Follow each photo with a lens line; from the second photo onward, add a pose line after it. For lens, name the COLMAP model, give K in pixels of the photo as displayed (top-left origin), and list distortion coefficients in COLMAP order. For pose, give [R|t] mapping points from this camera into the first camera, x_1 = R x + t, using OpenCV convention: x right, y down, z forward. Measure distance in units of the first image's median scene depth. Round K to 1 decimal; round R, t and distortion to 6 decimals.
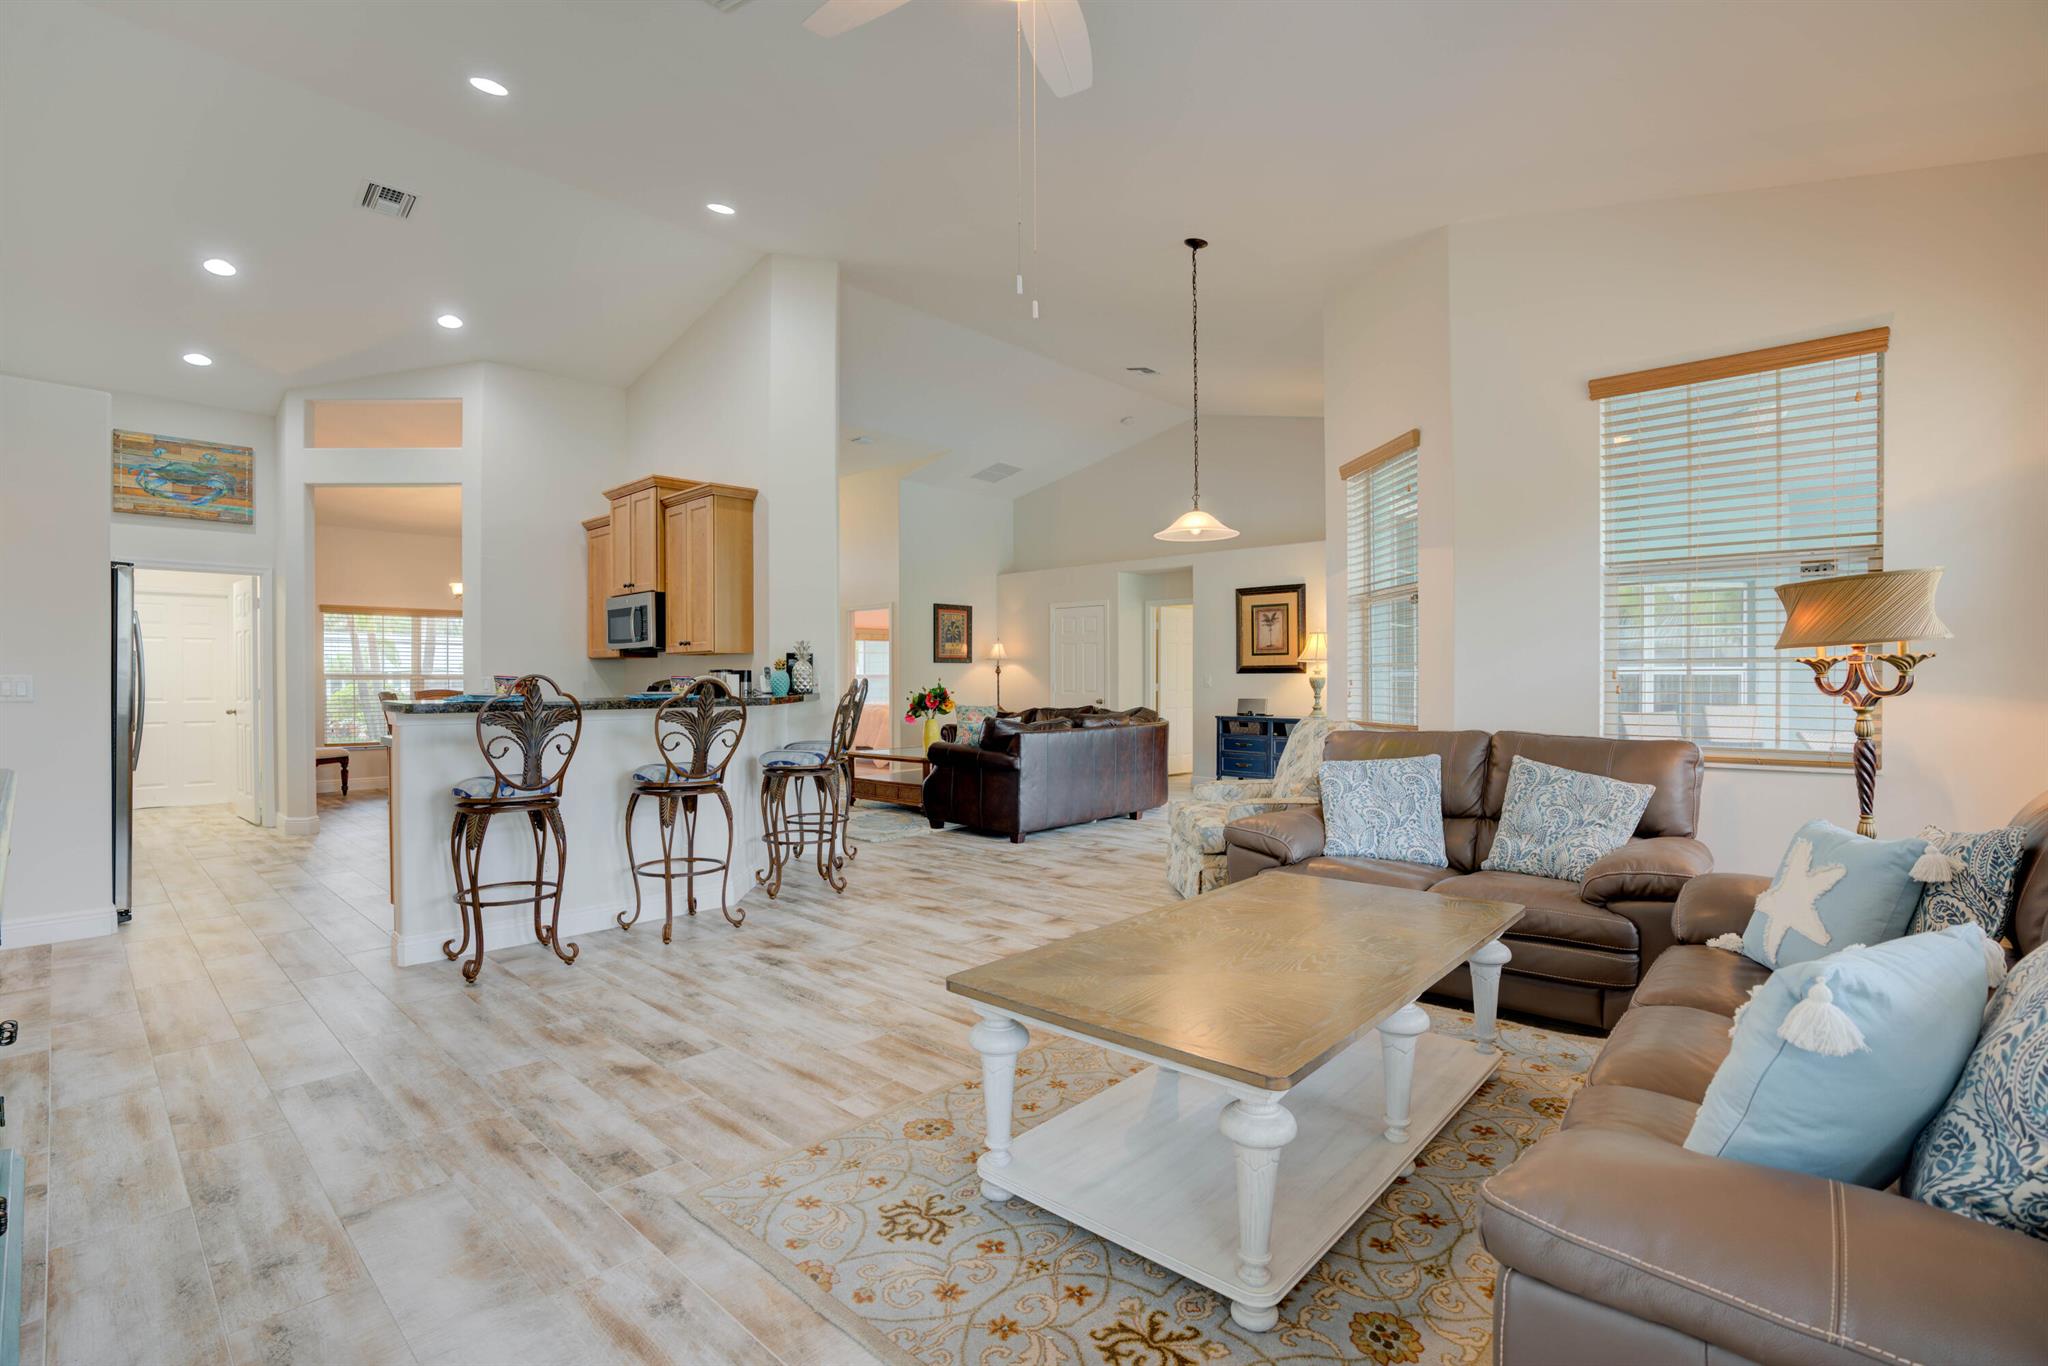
lens RADIAL K [[945.8, 0, 1024.0], [0, 945.8, 683.0], [0, 0, 1]] dist [-0.067239, 0.028009]
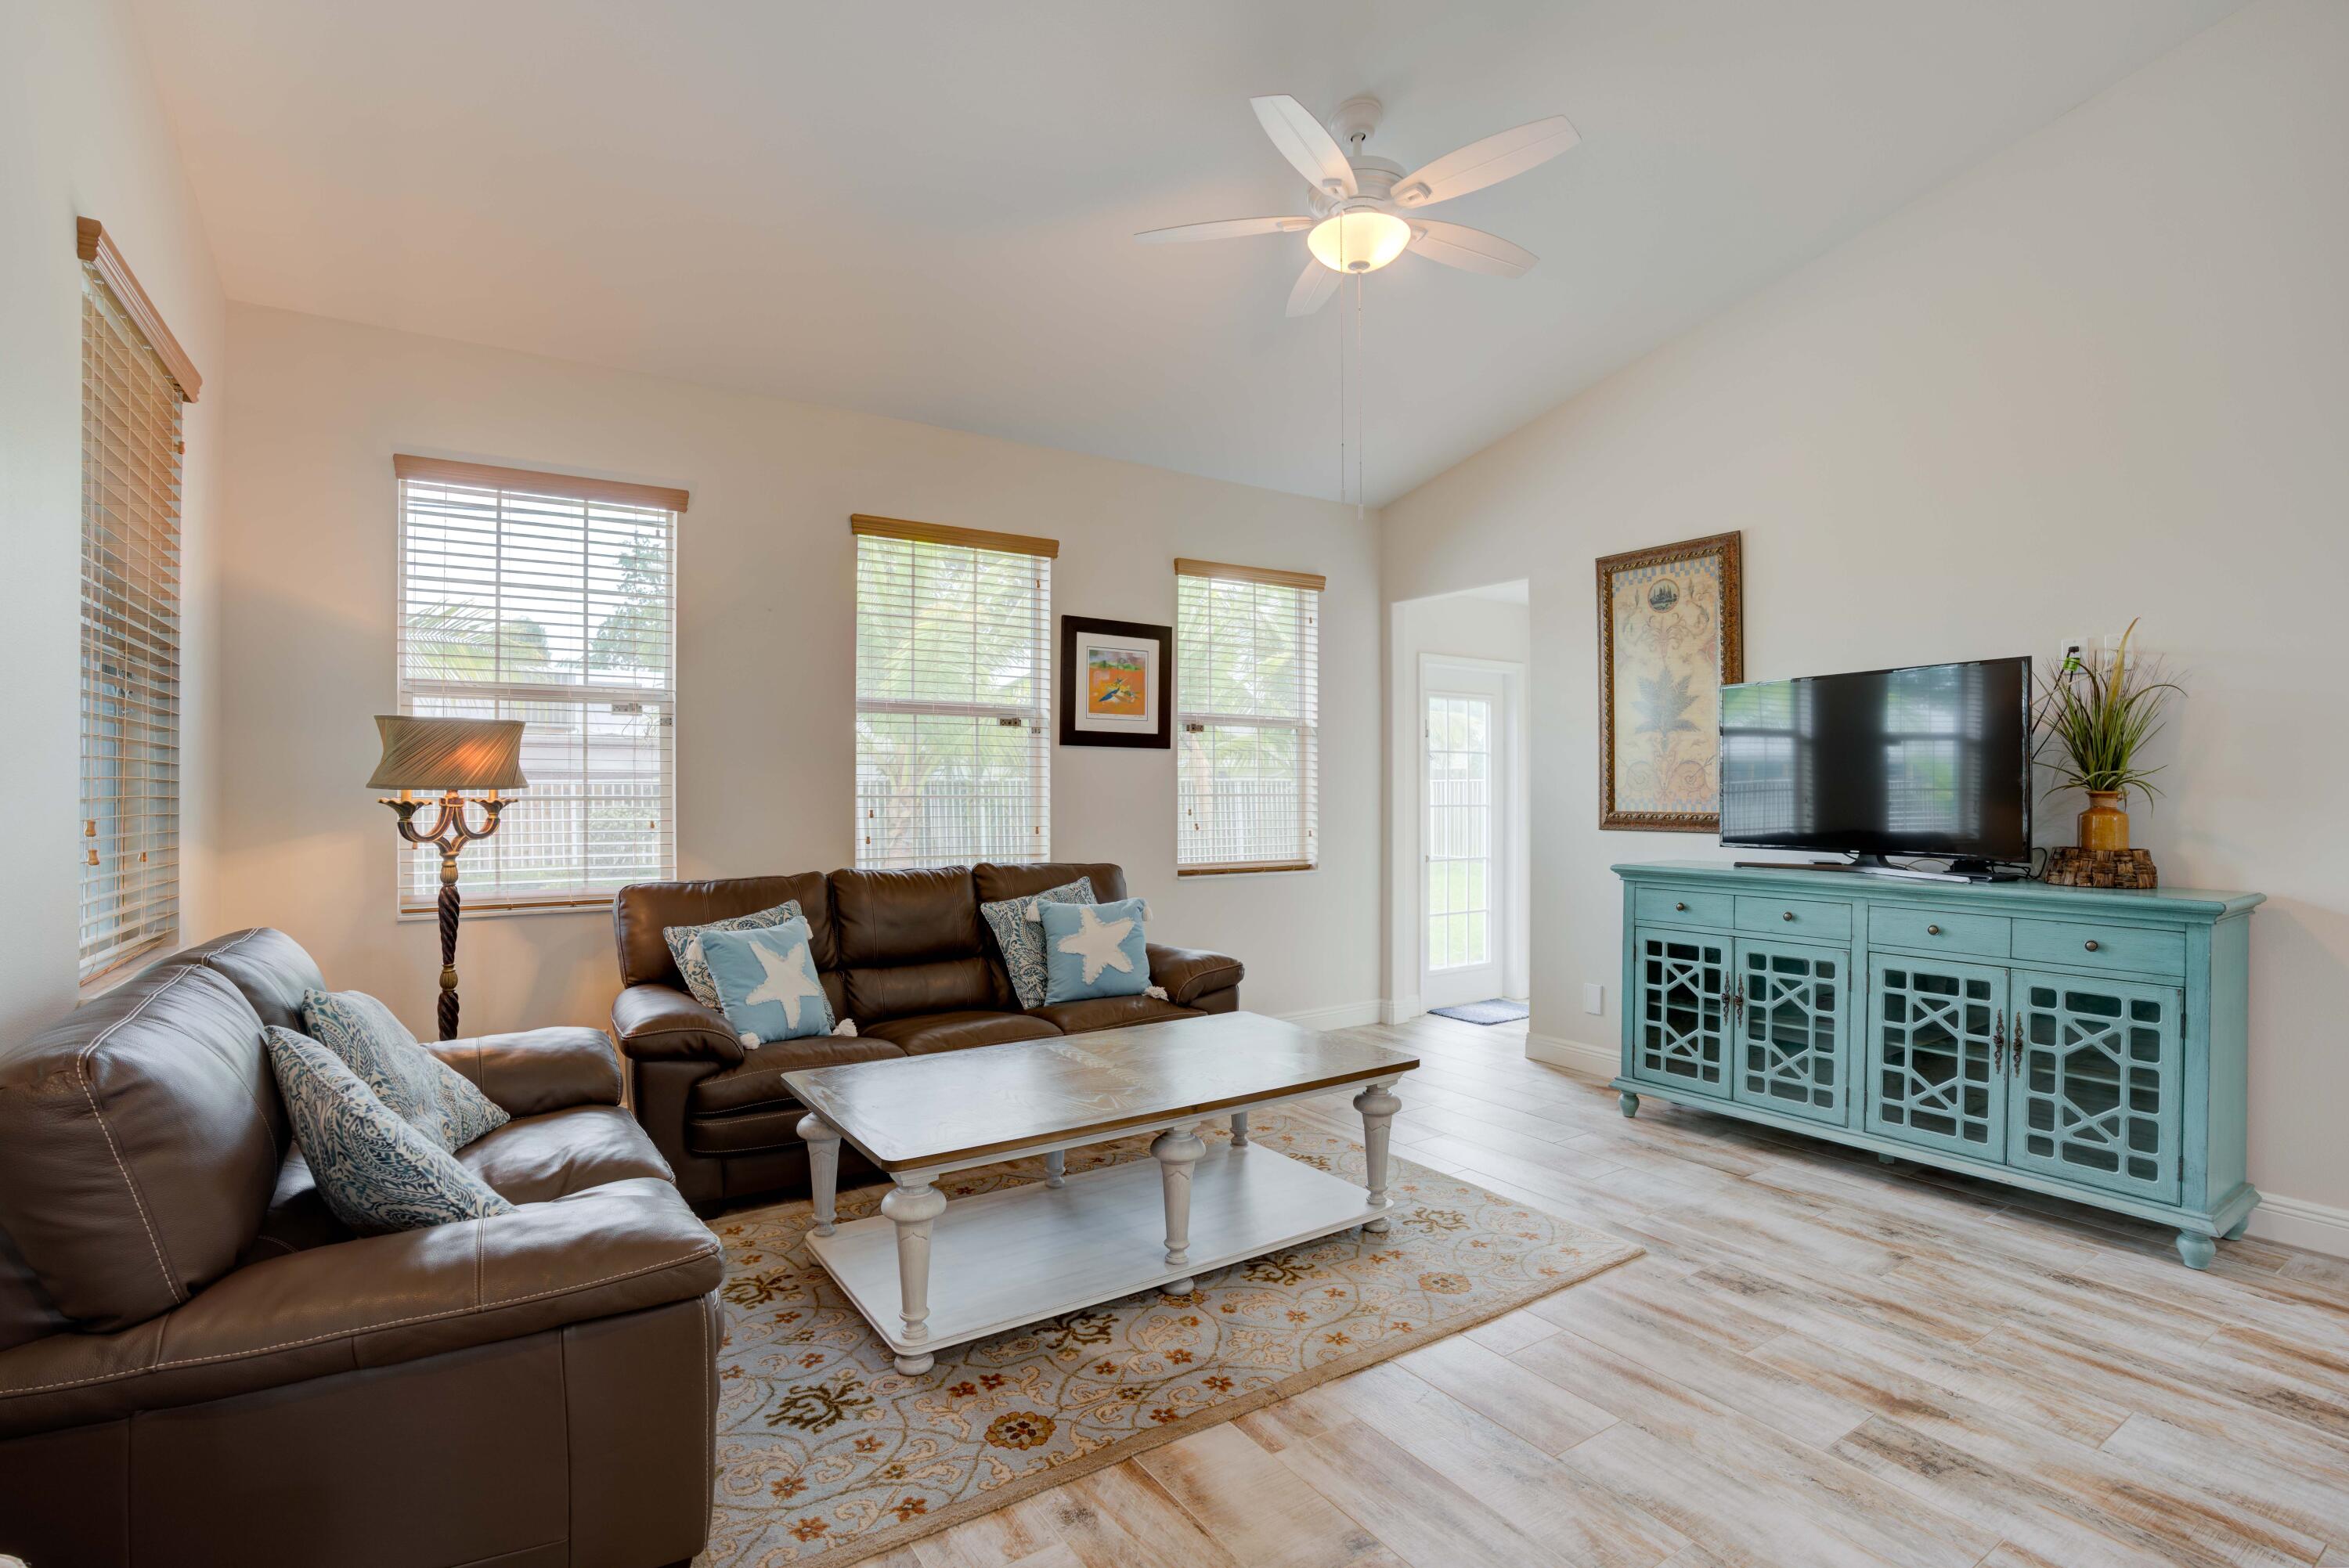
lens RADIAL K [[1098.6, 0, 1165.4], [0, 1098.6, 794.2], [0, 0, 1]] dist [-0.069599, 0.026364]
pose [[-0.970471, 0.000828, 0.241217, -0.033227], [0.002349, 0.999979, 0.006018, -0.016248], [-0.241207, 0.006407, -0.970453, 0.786288]]
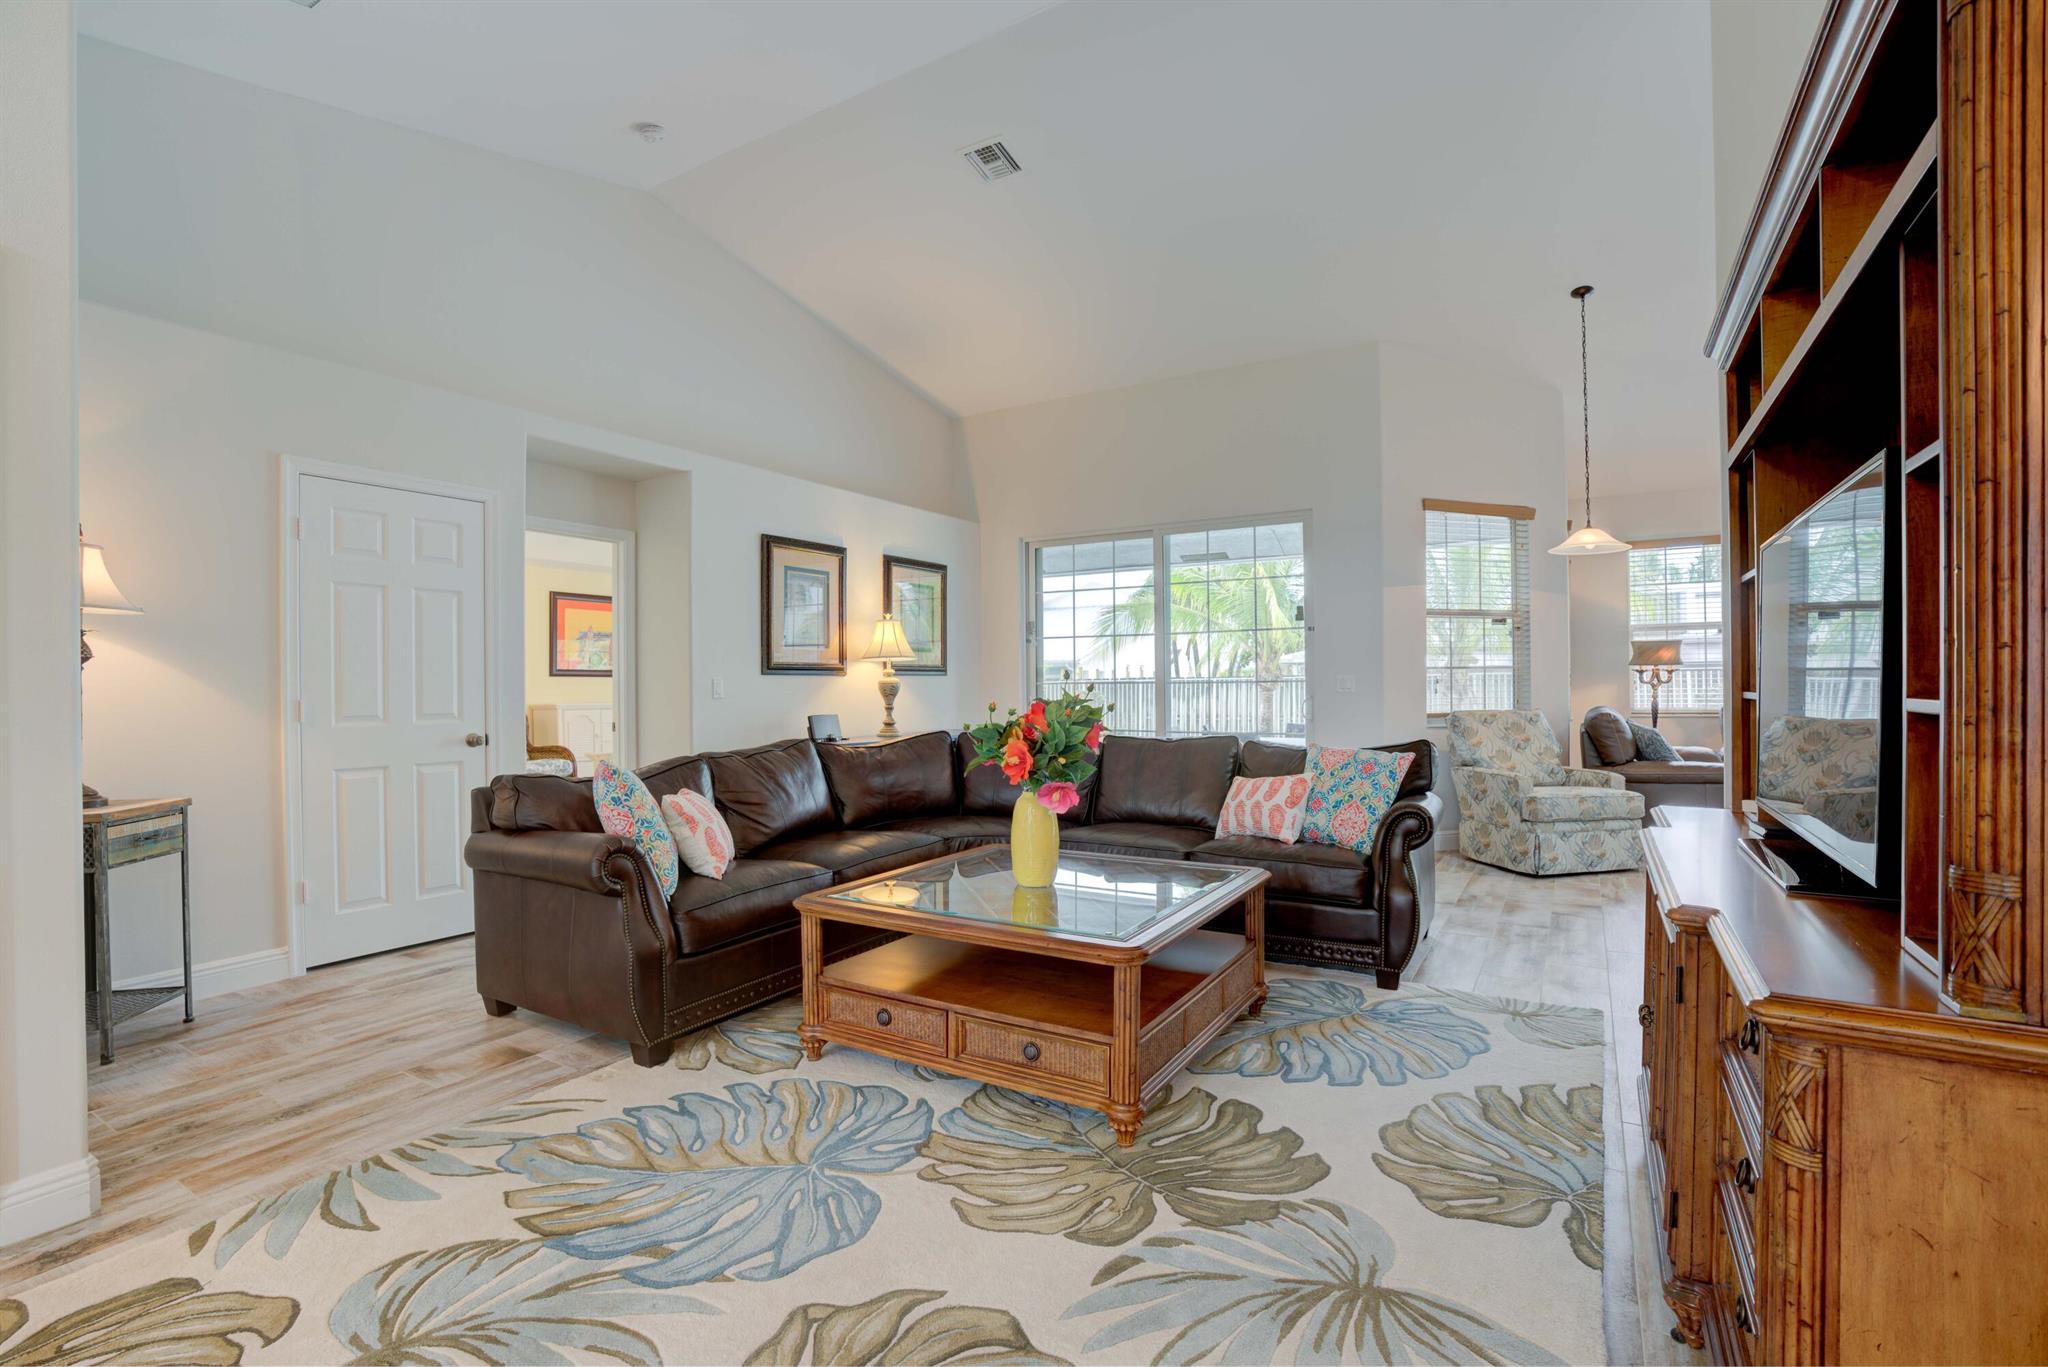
lens RADIAL K [[932.8, 0, 1017.0], [0, 932.8, 689.2], [0, 0, 1]] dist [-0.070237, 0.026011]
pose [[-0.194290, 0.002357, 0.980941, -0.558796], [0.013053, 0.999915, 0.000183, 0.001702], [-0.980857, 0.012840, -0.194305, 1.395167]]
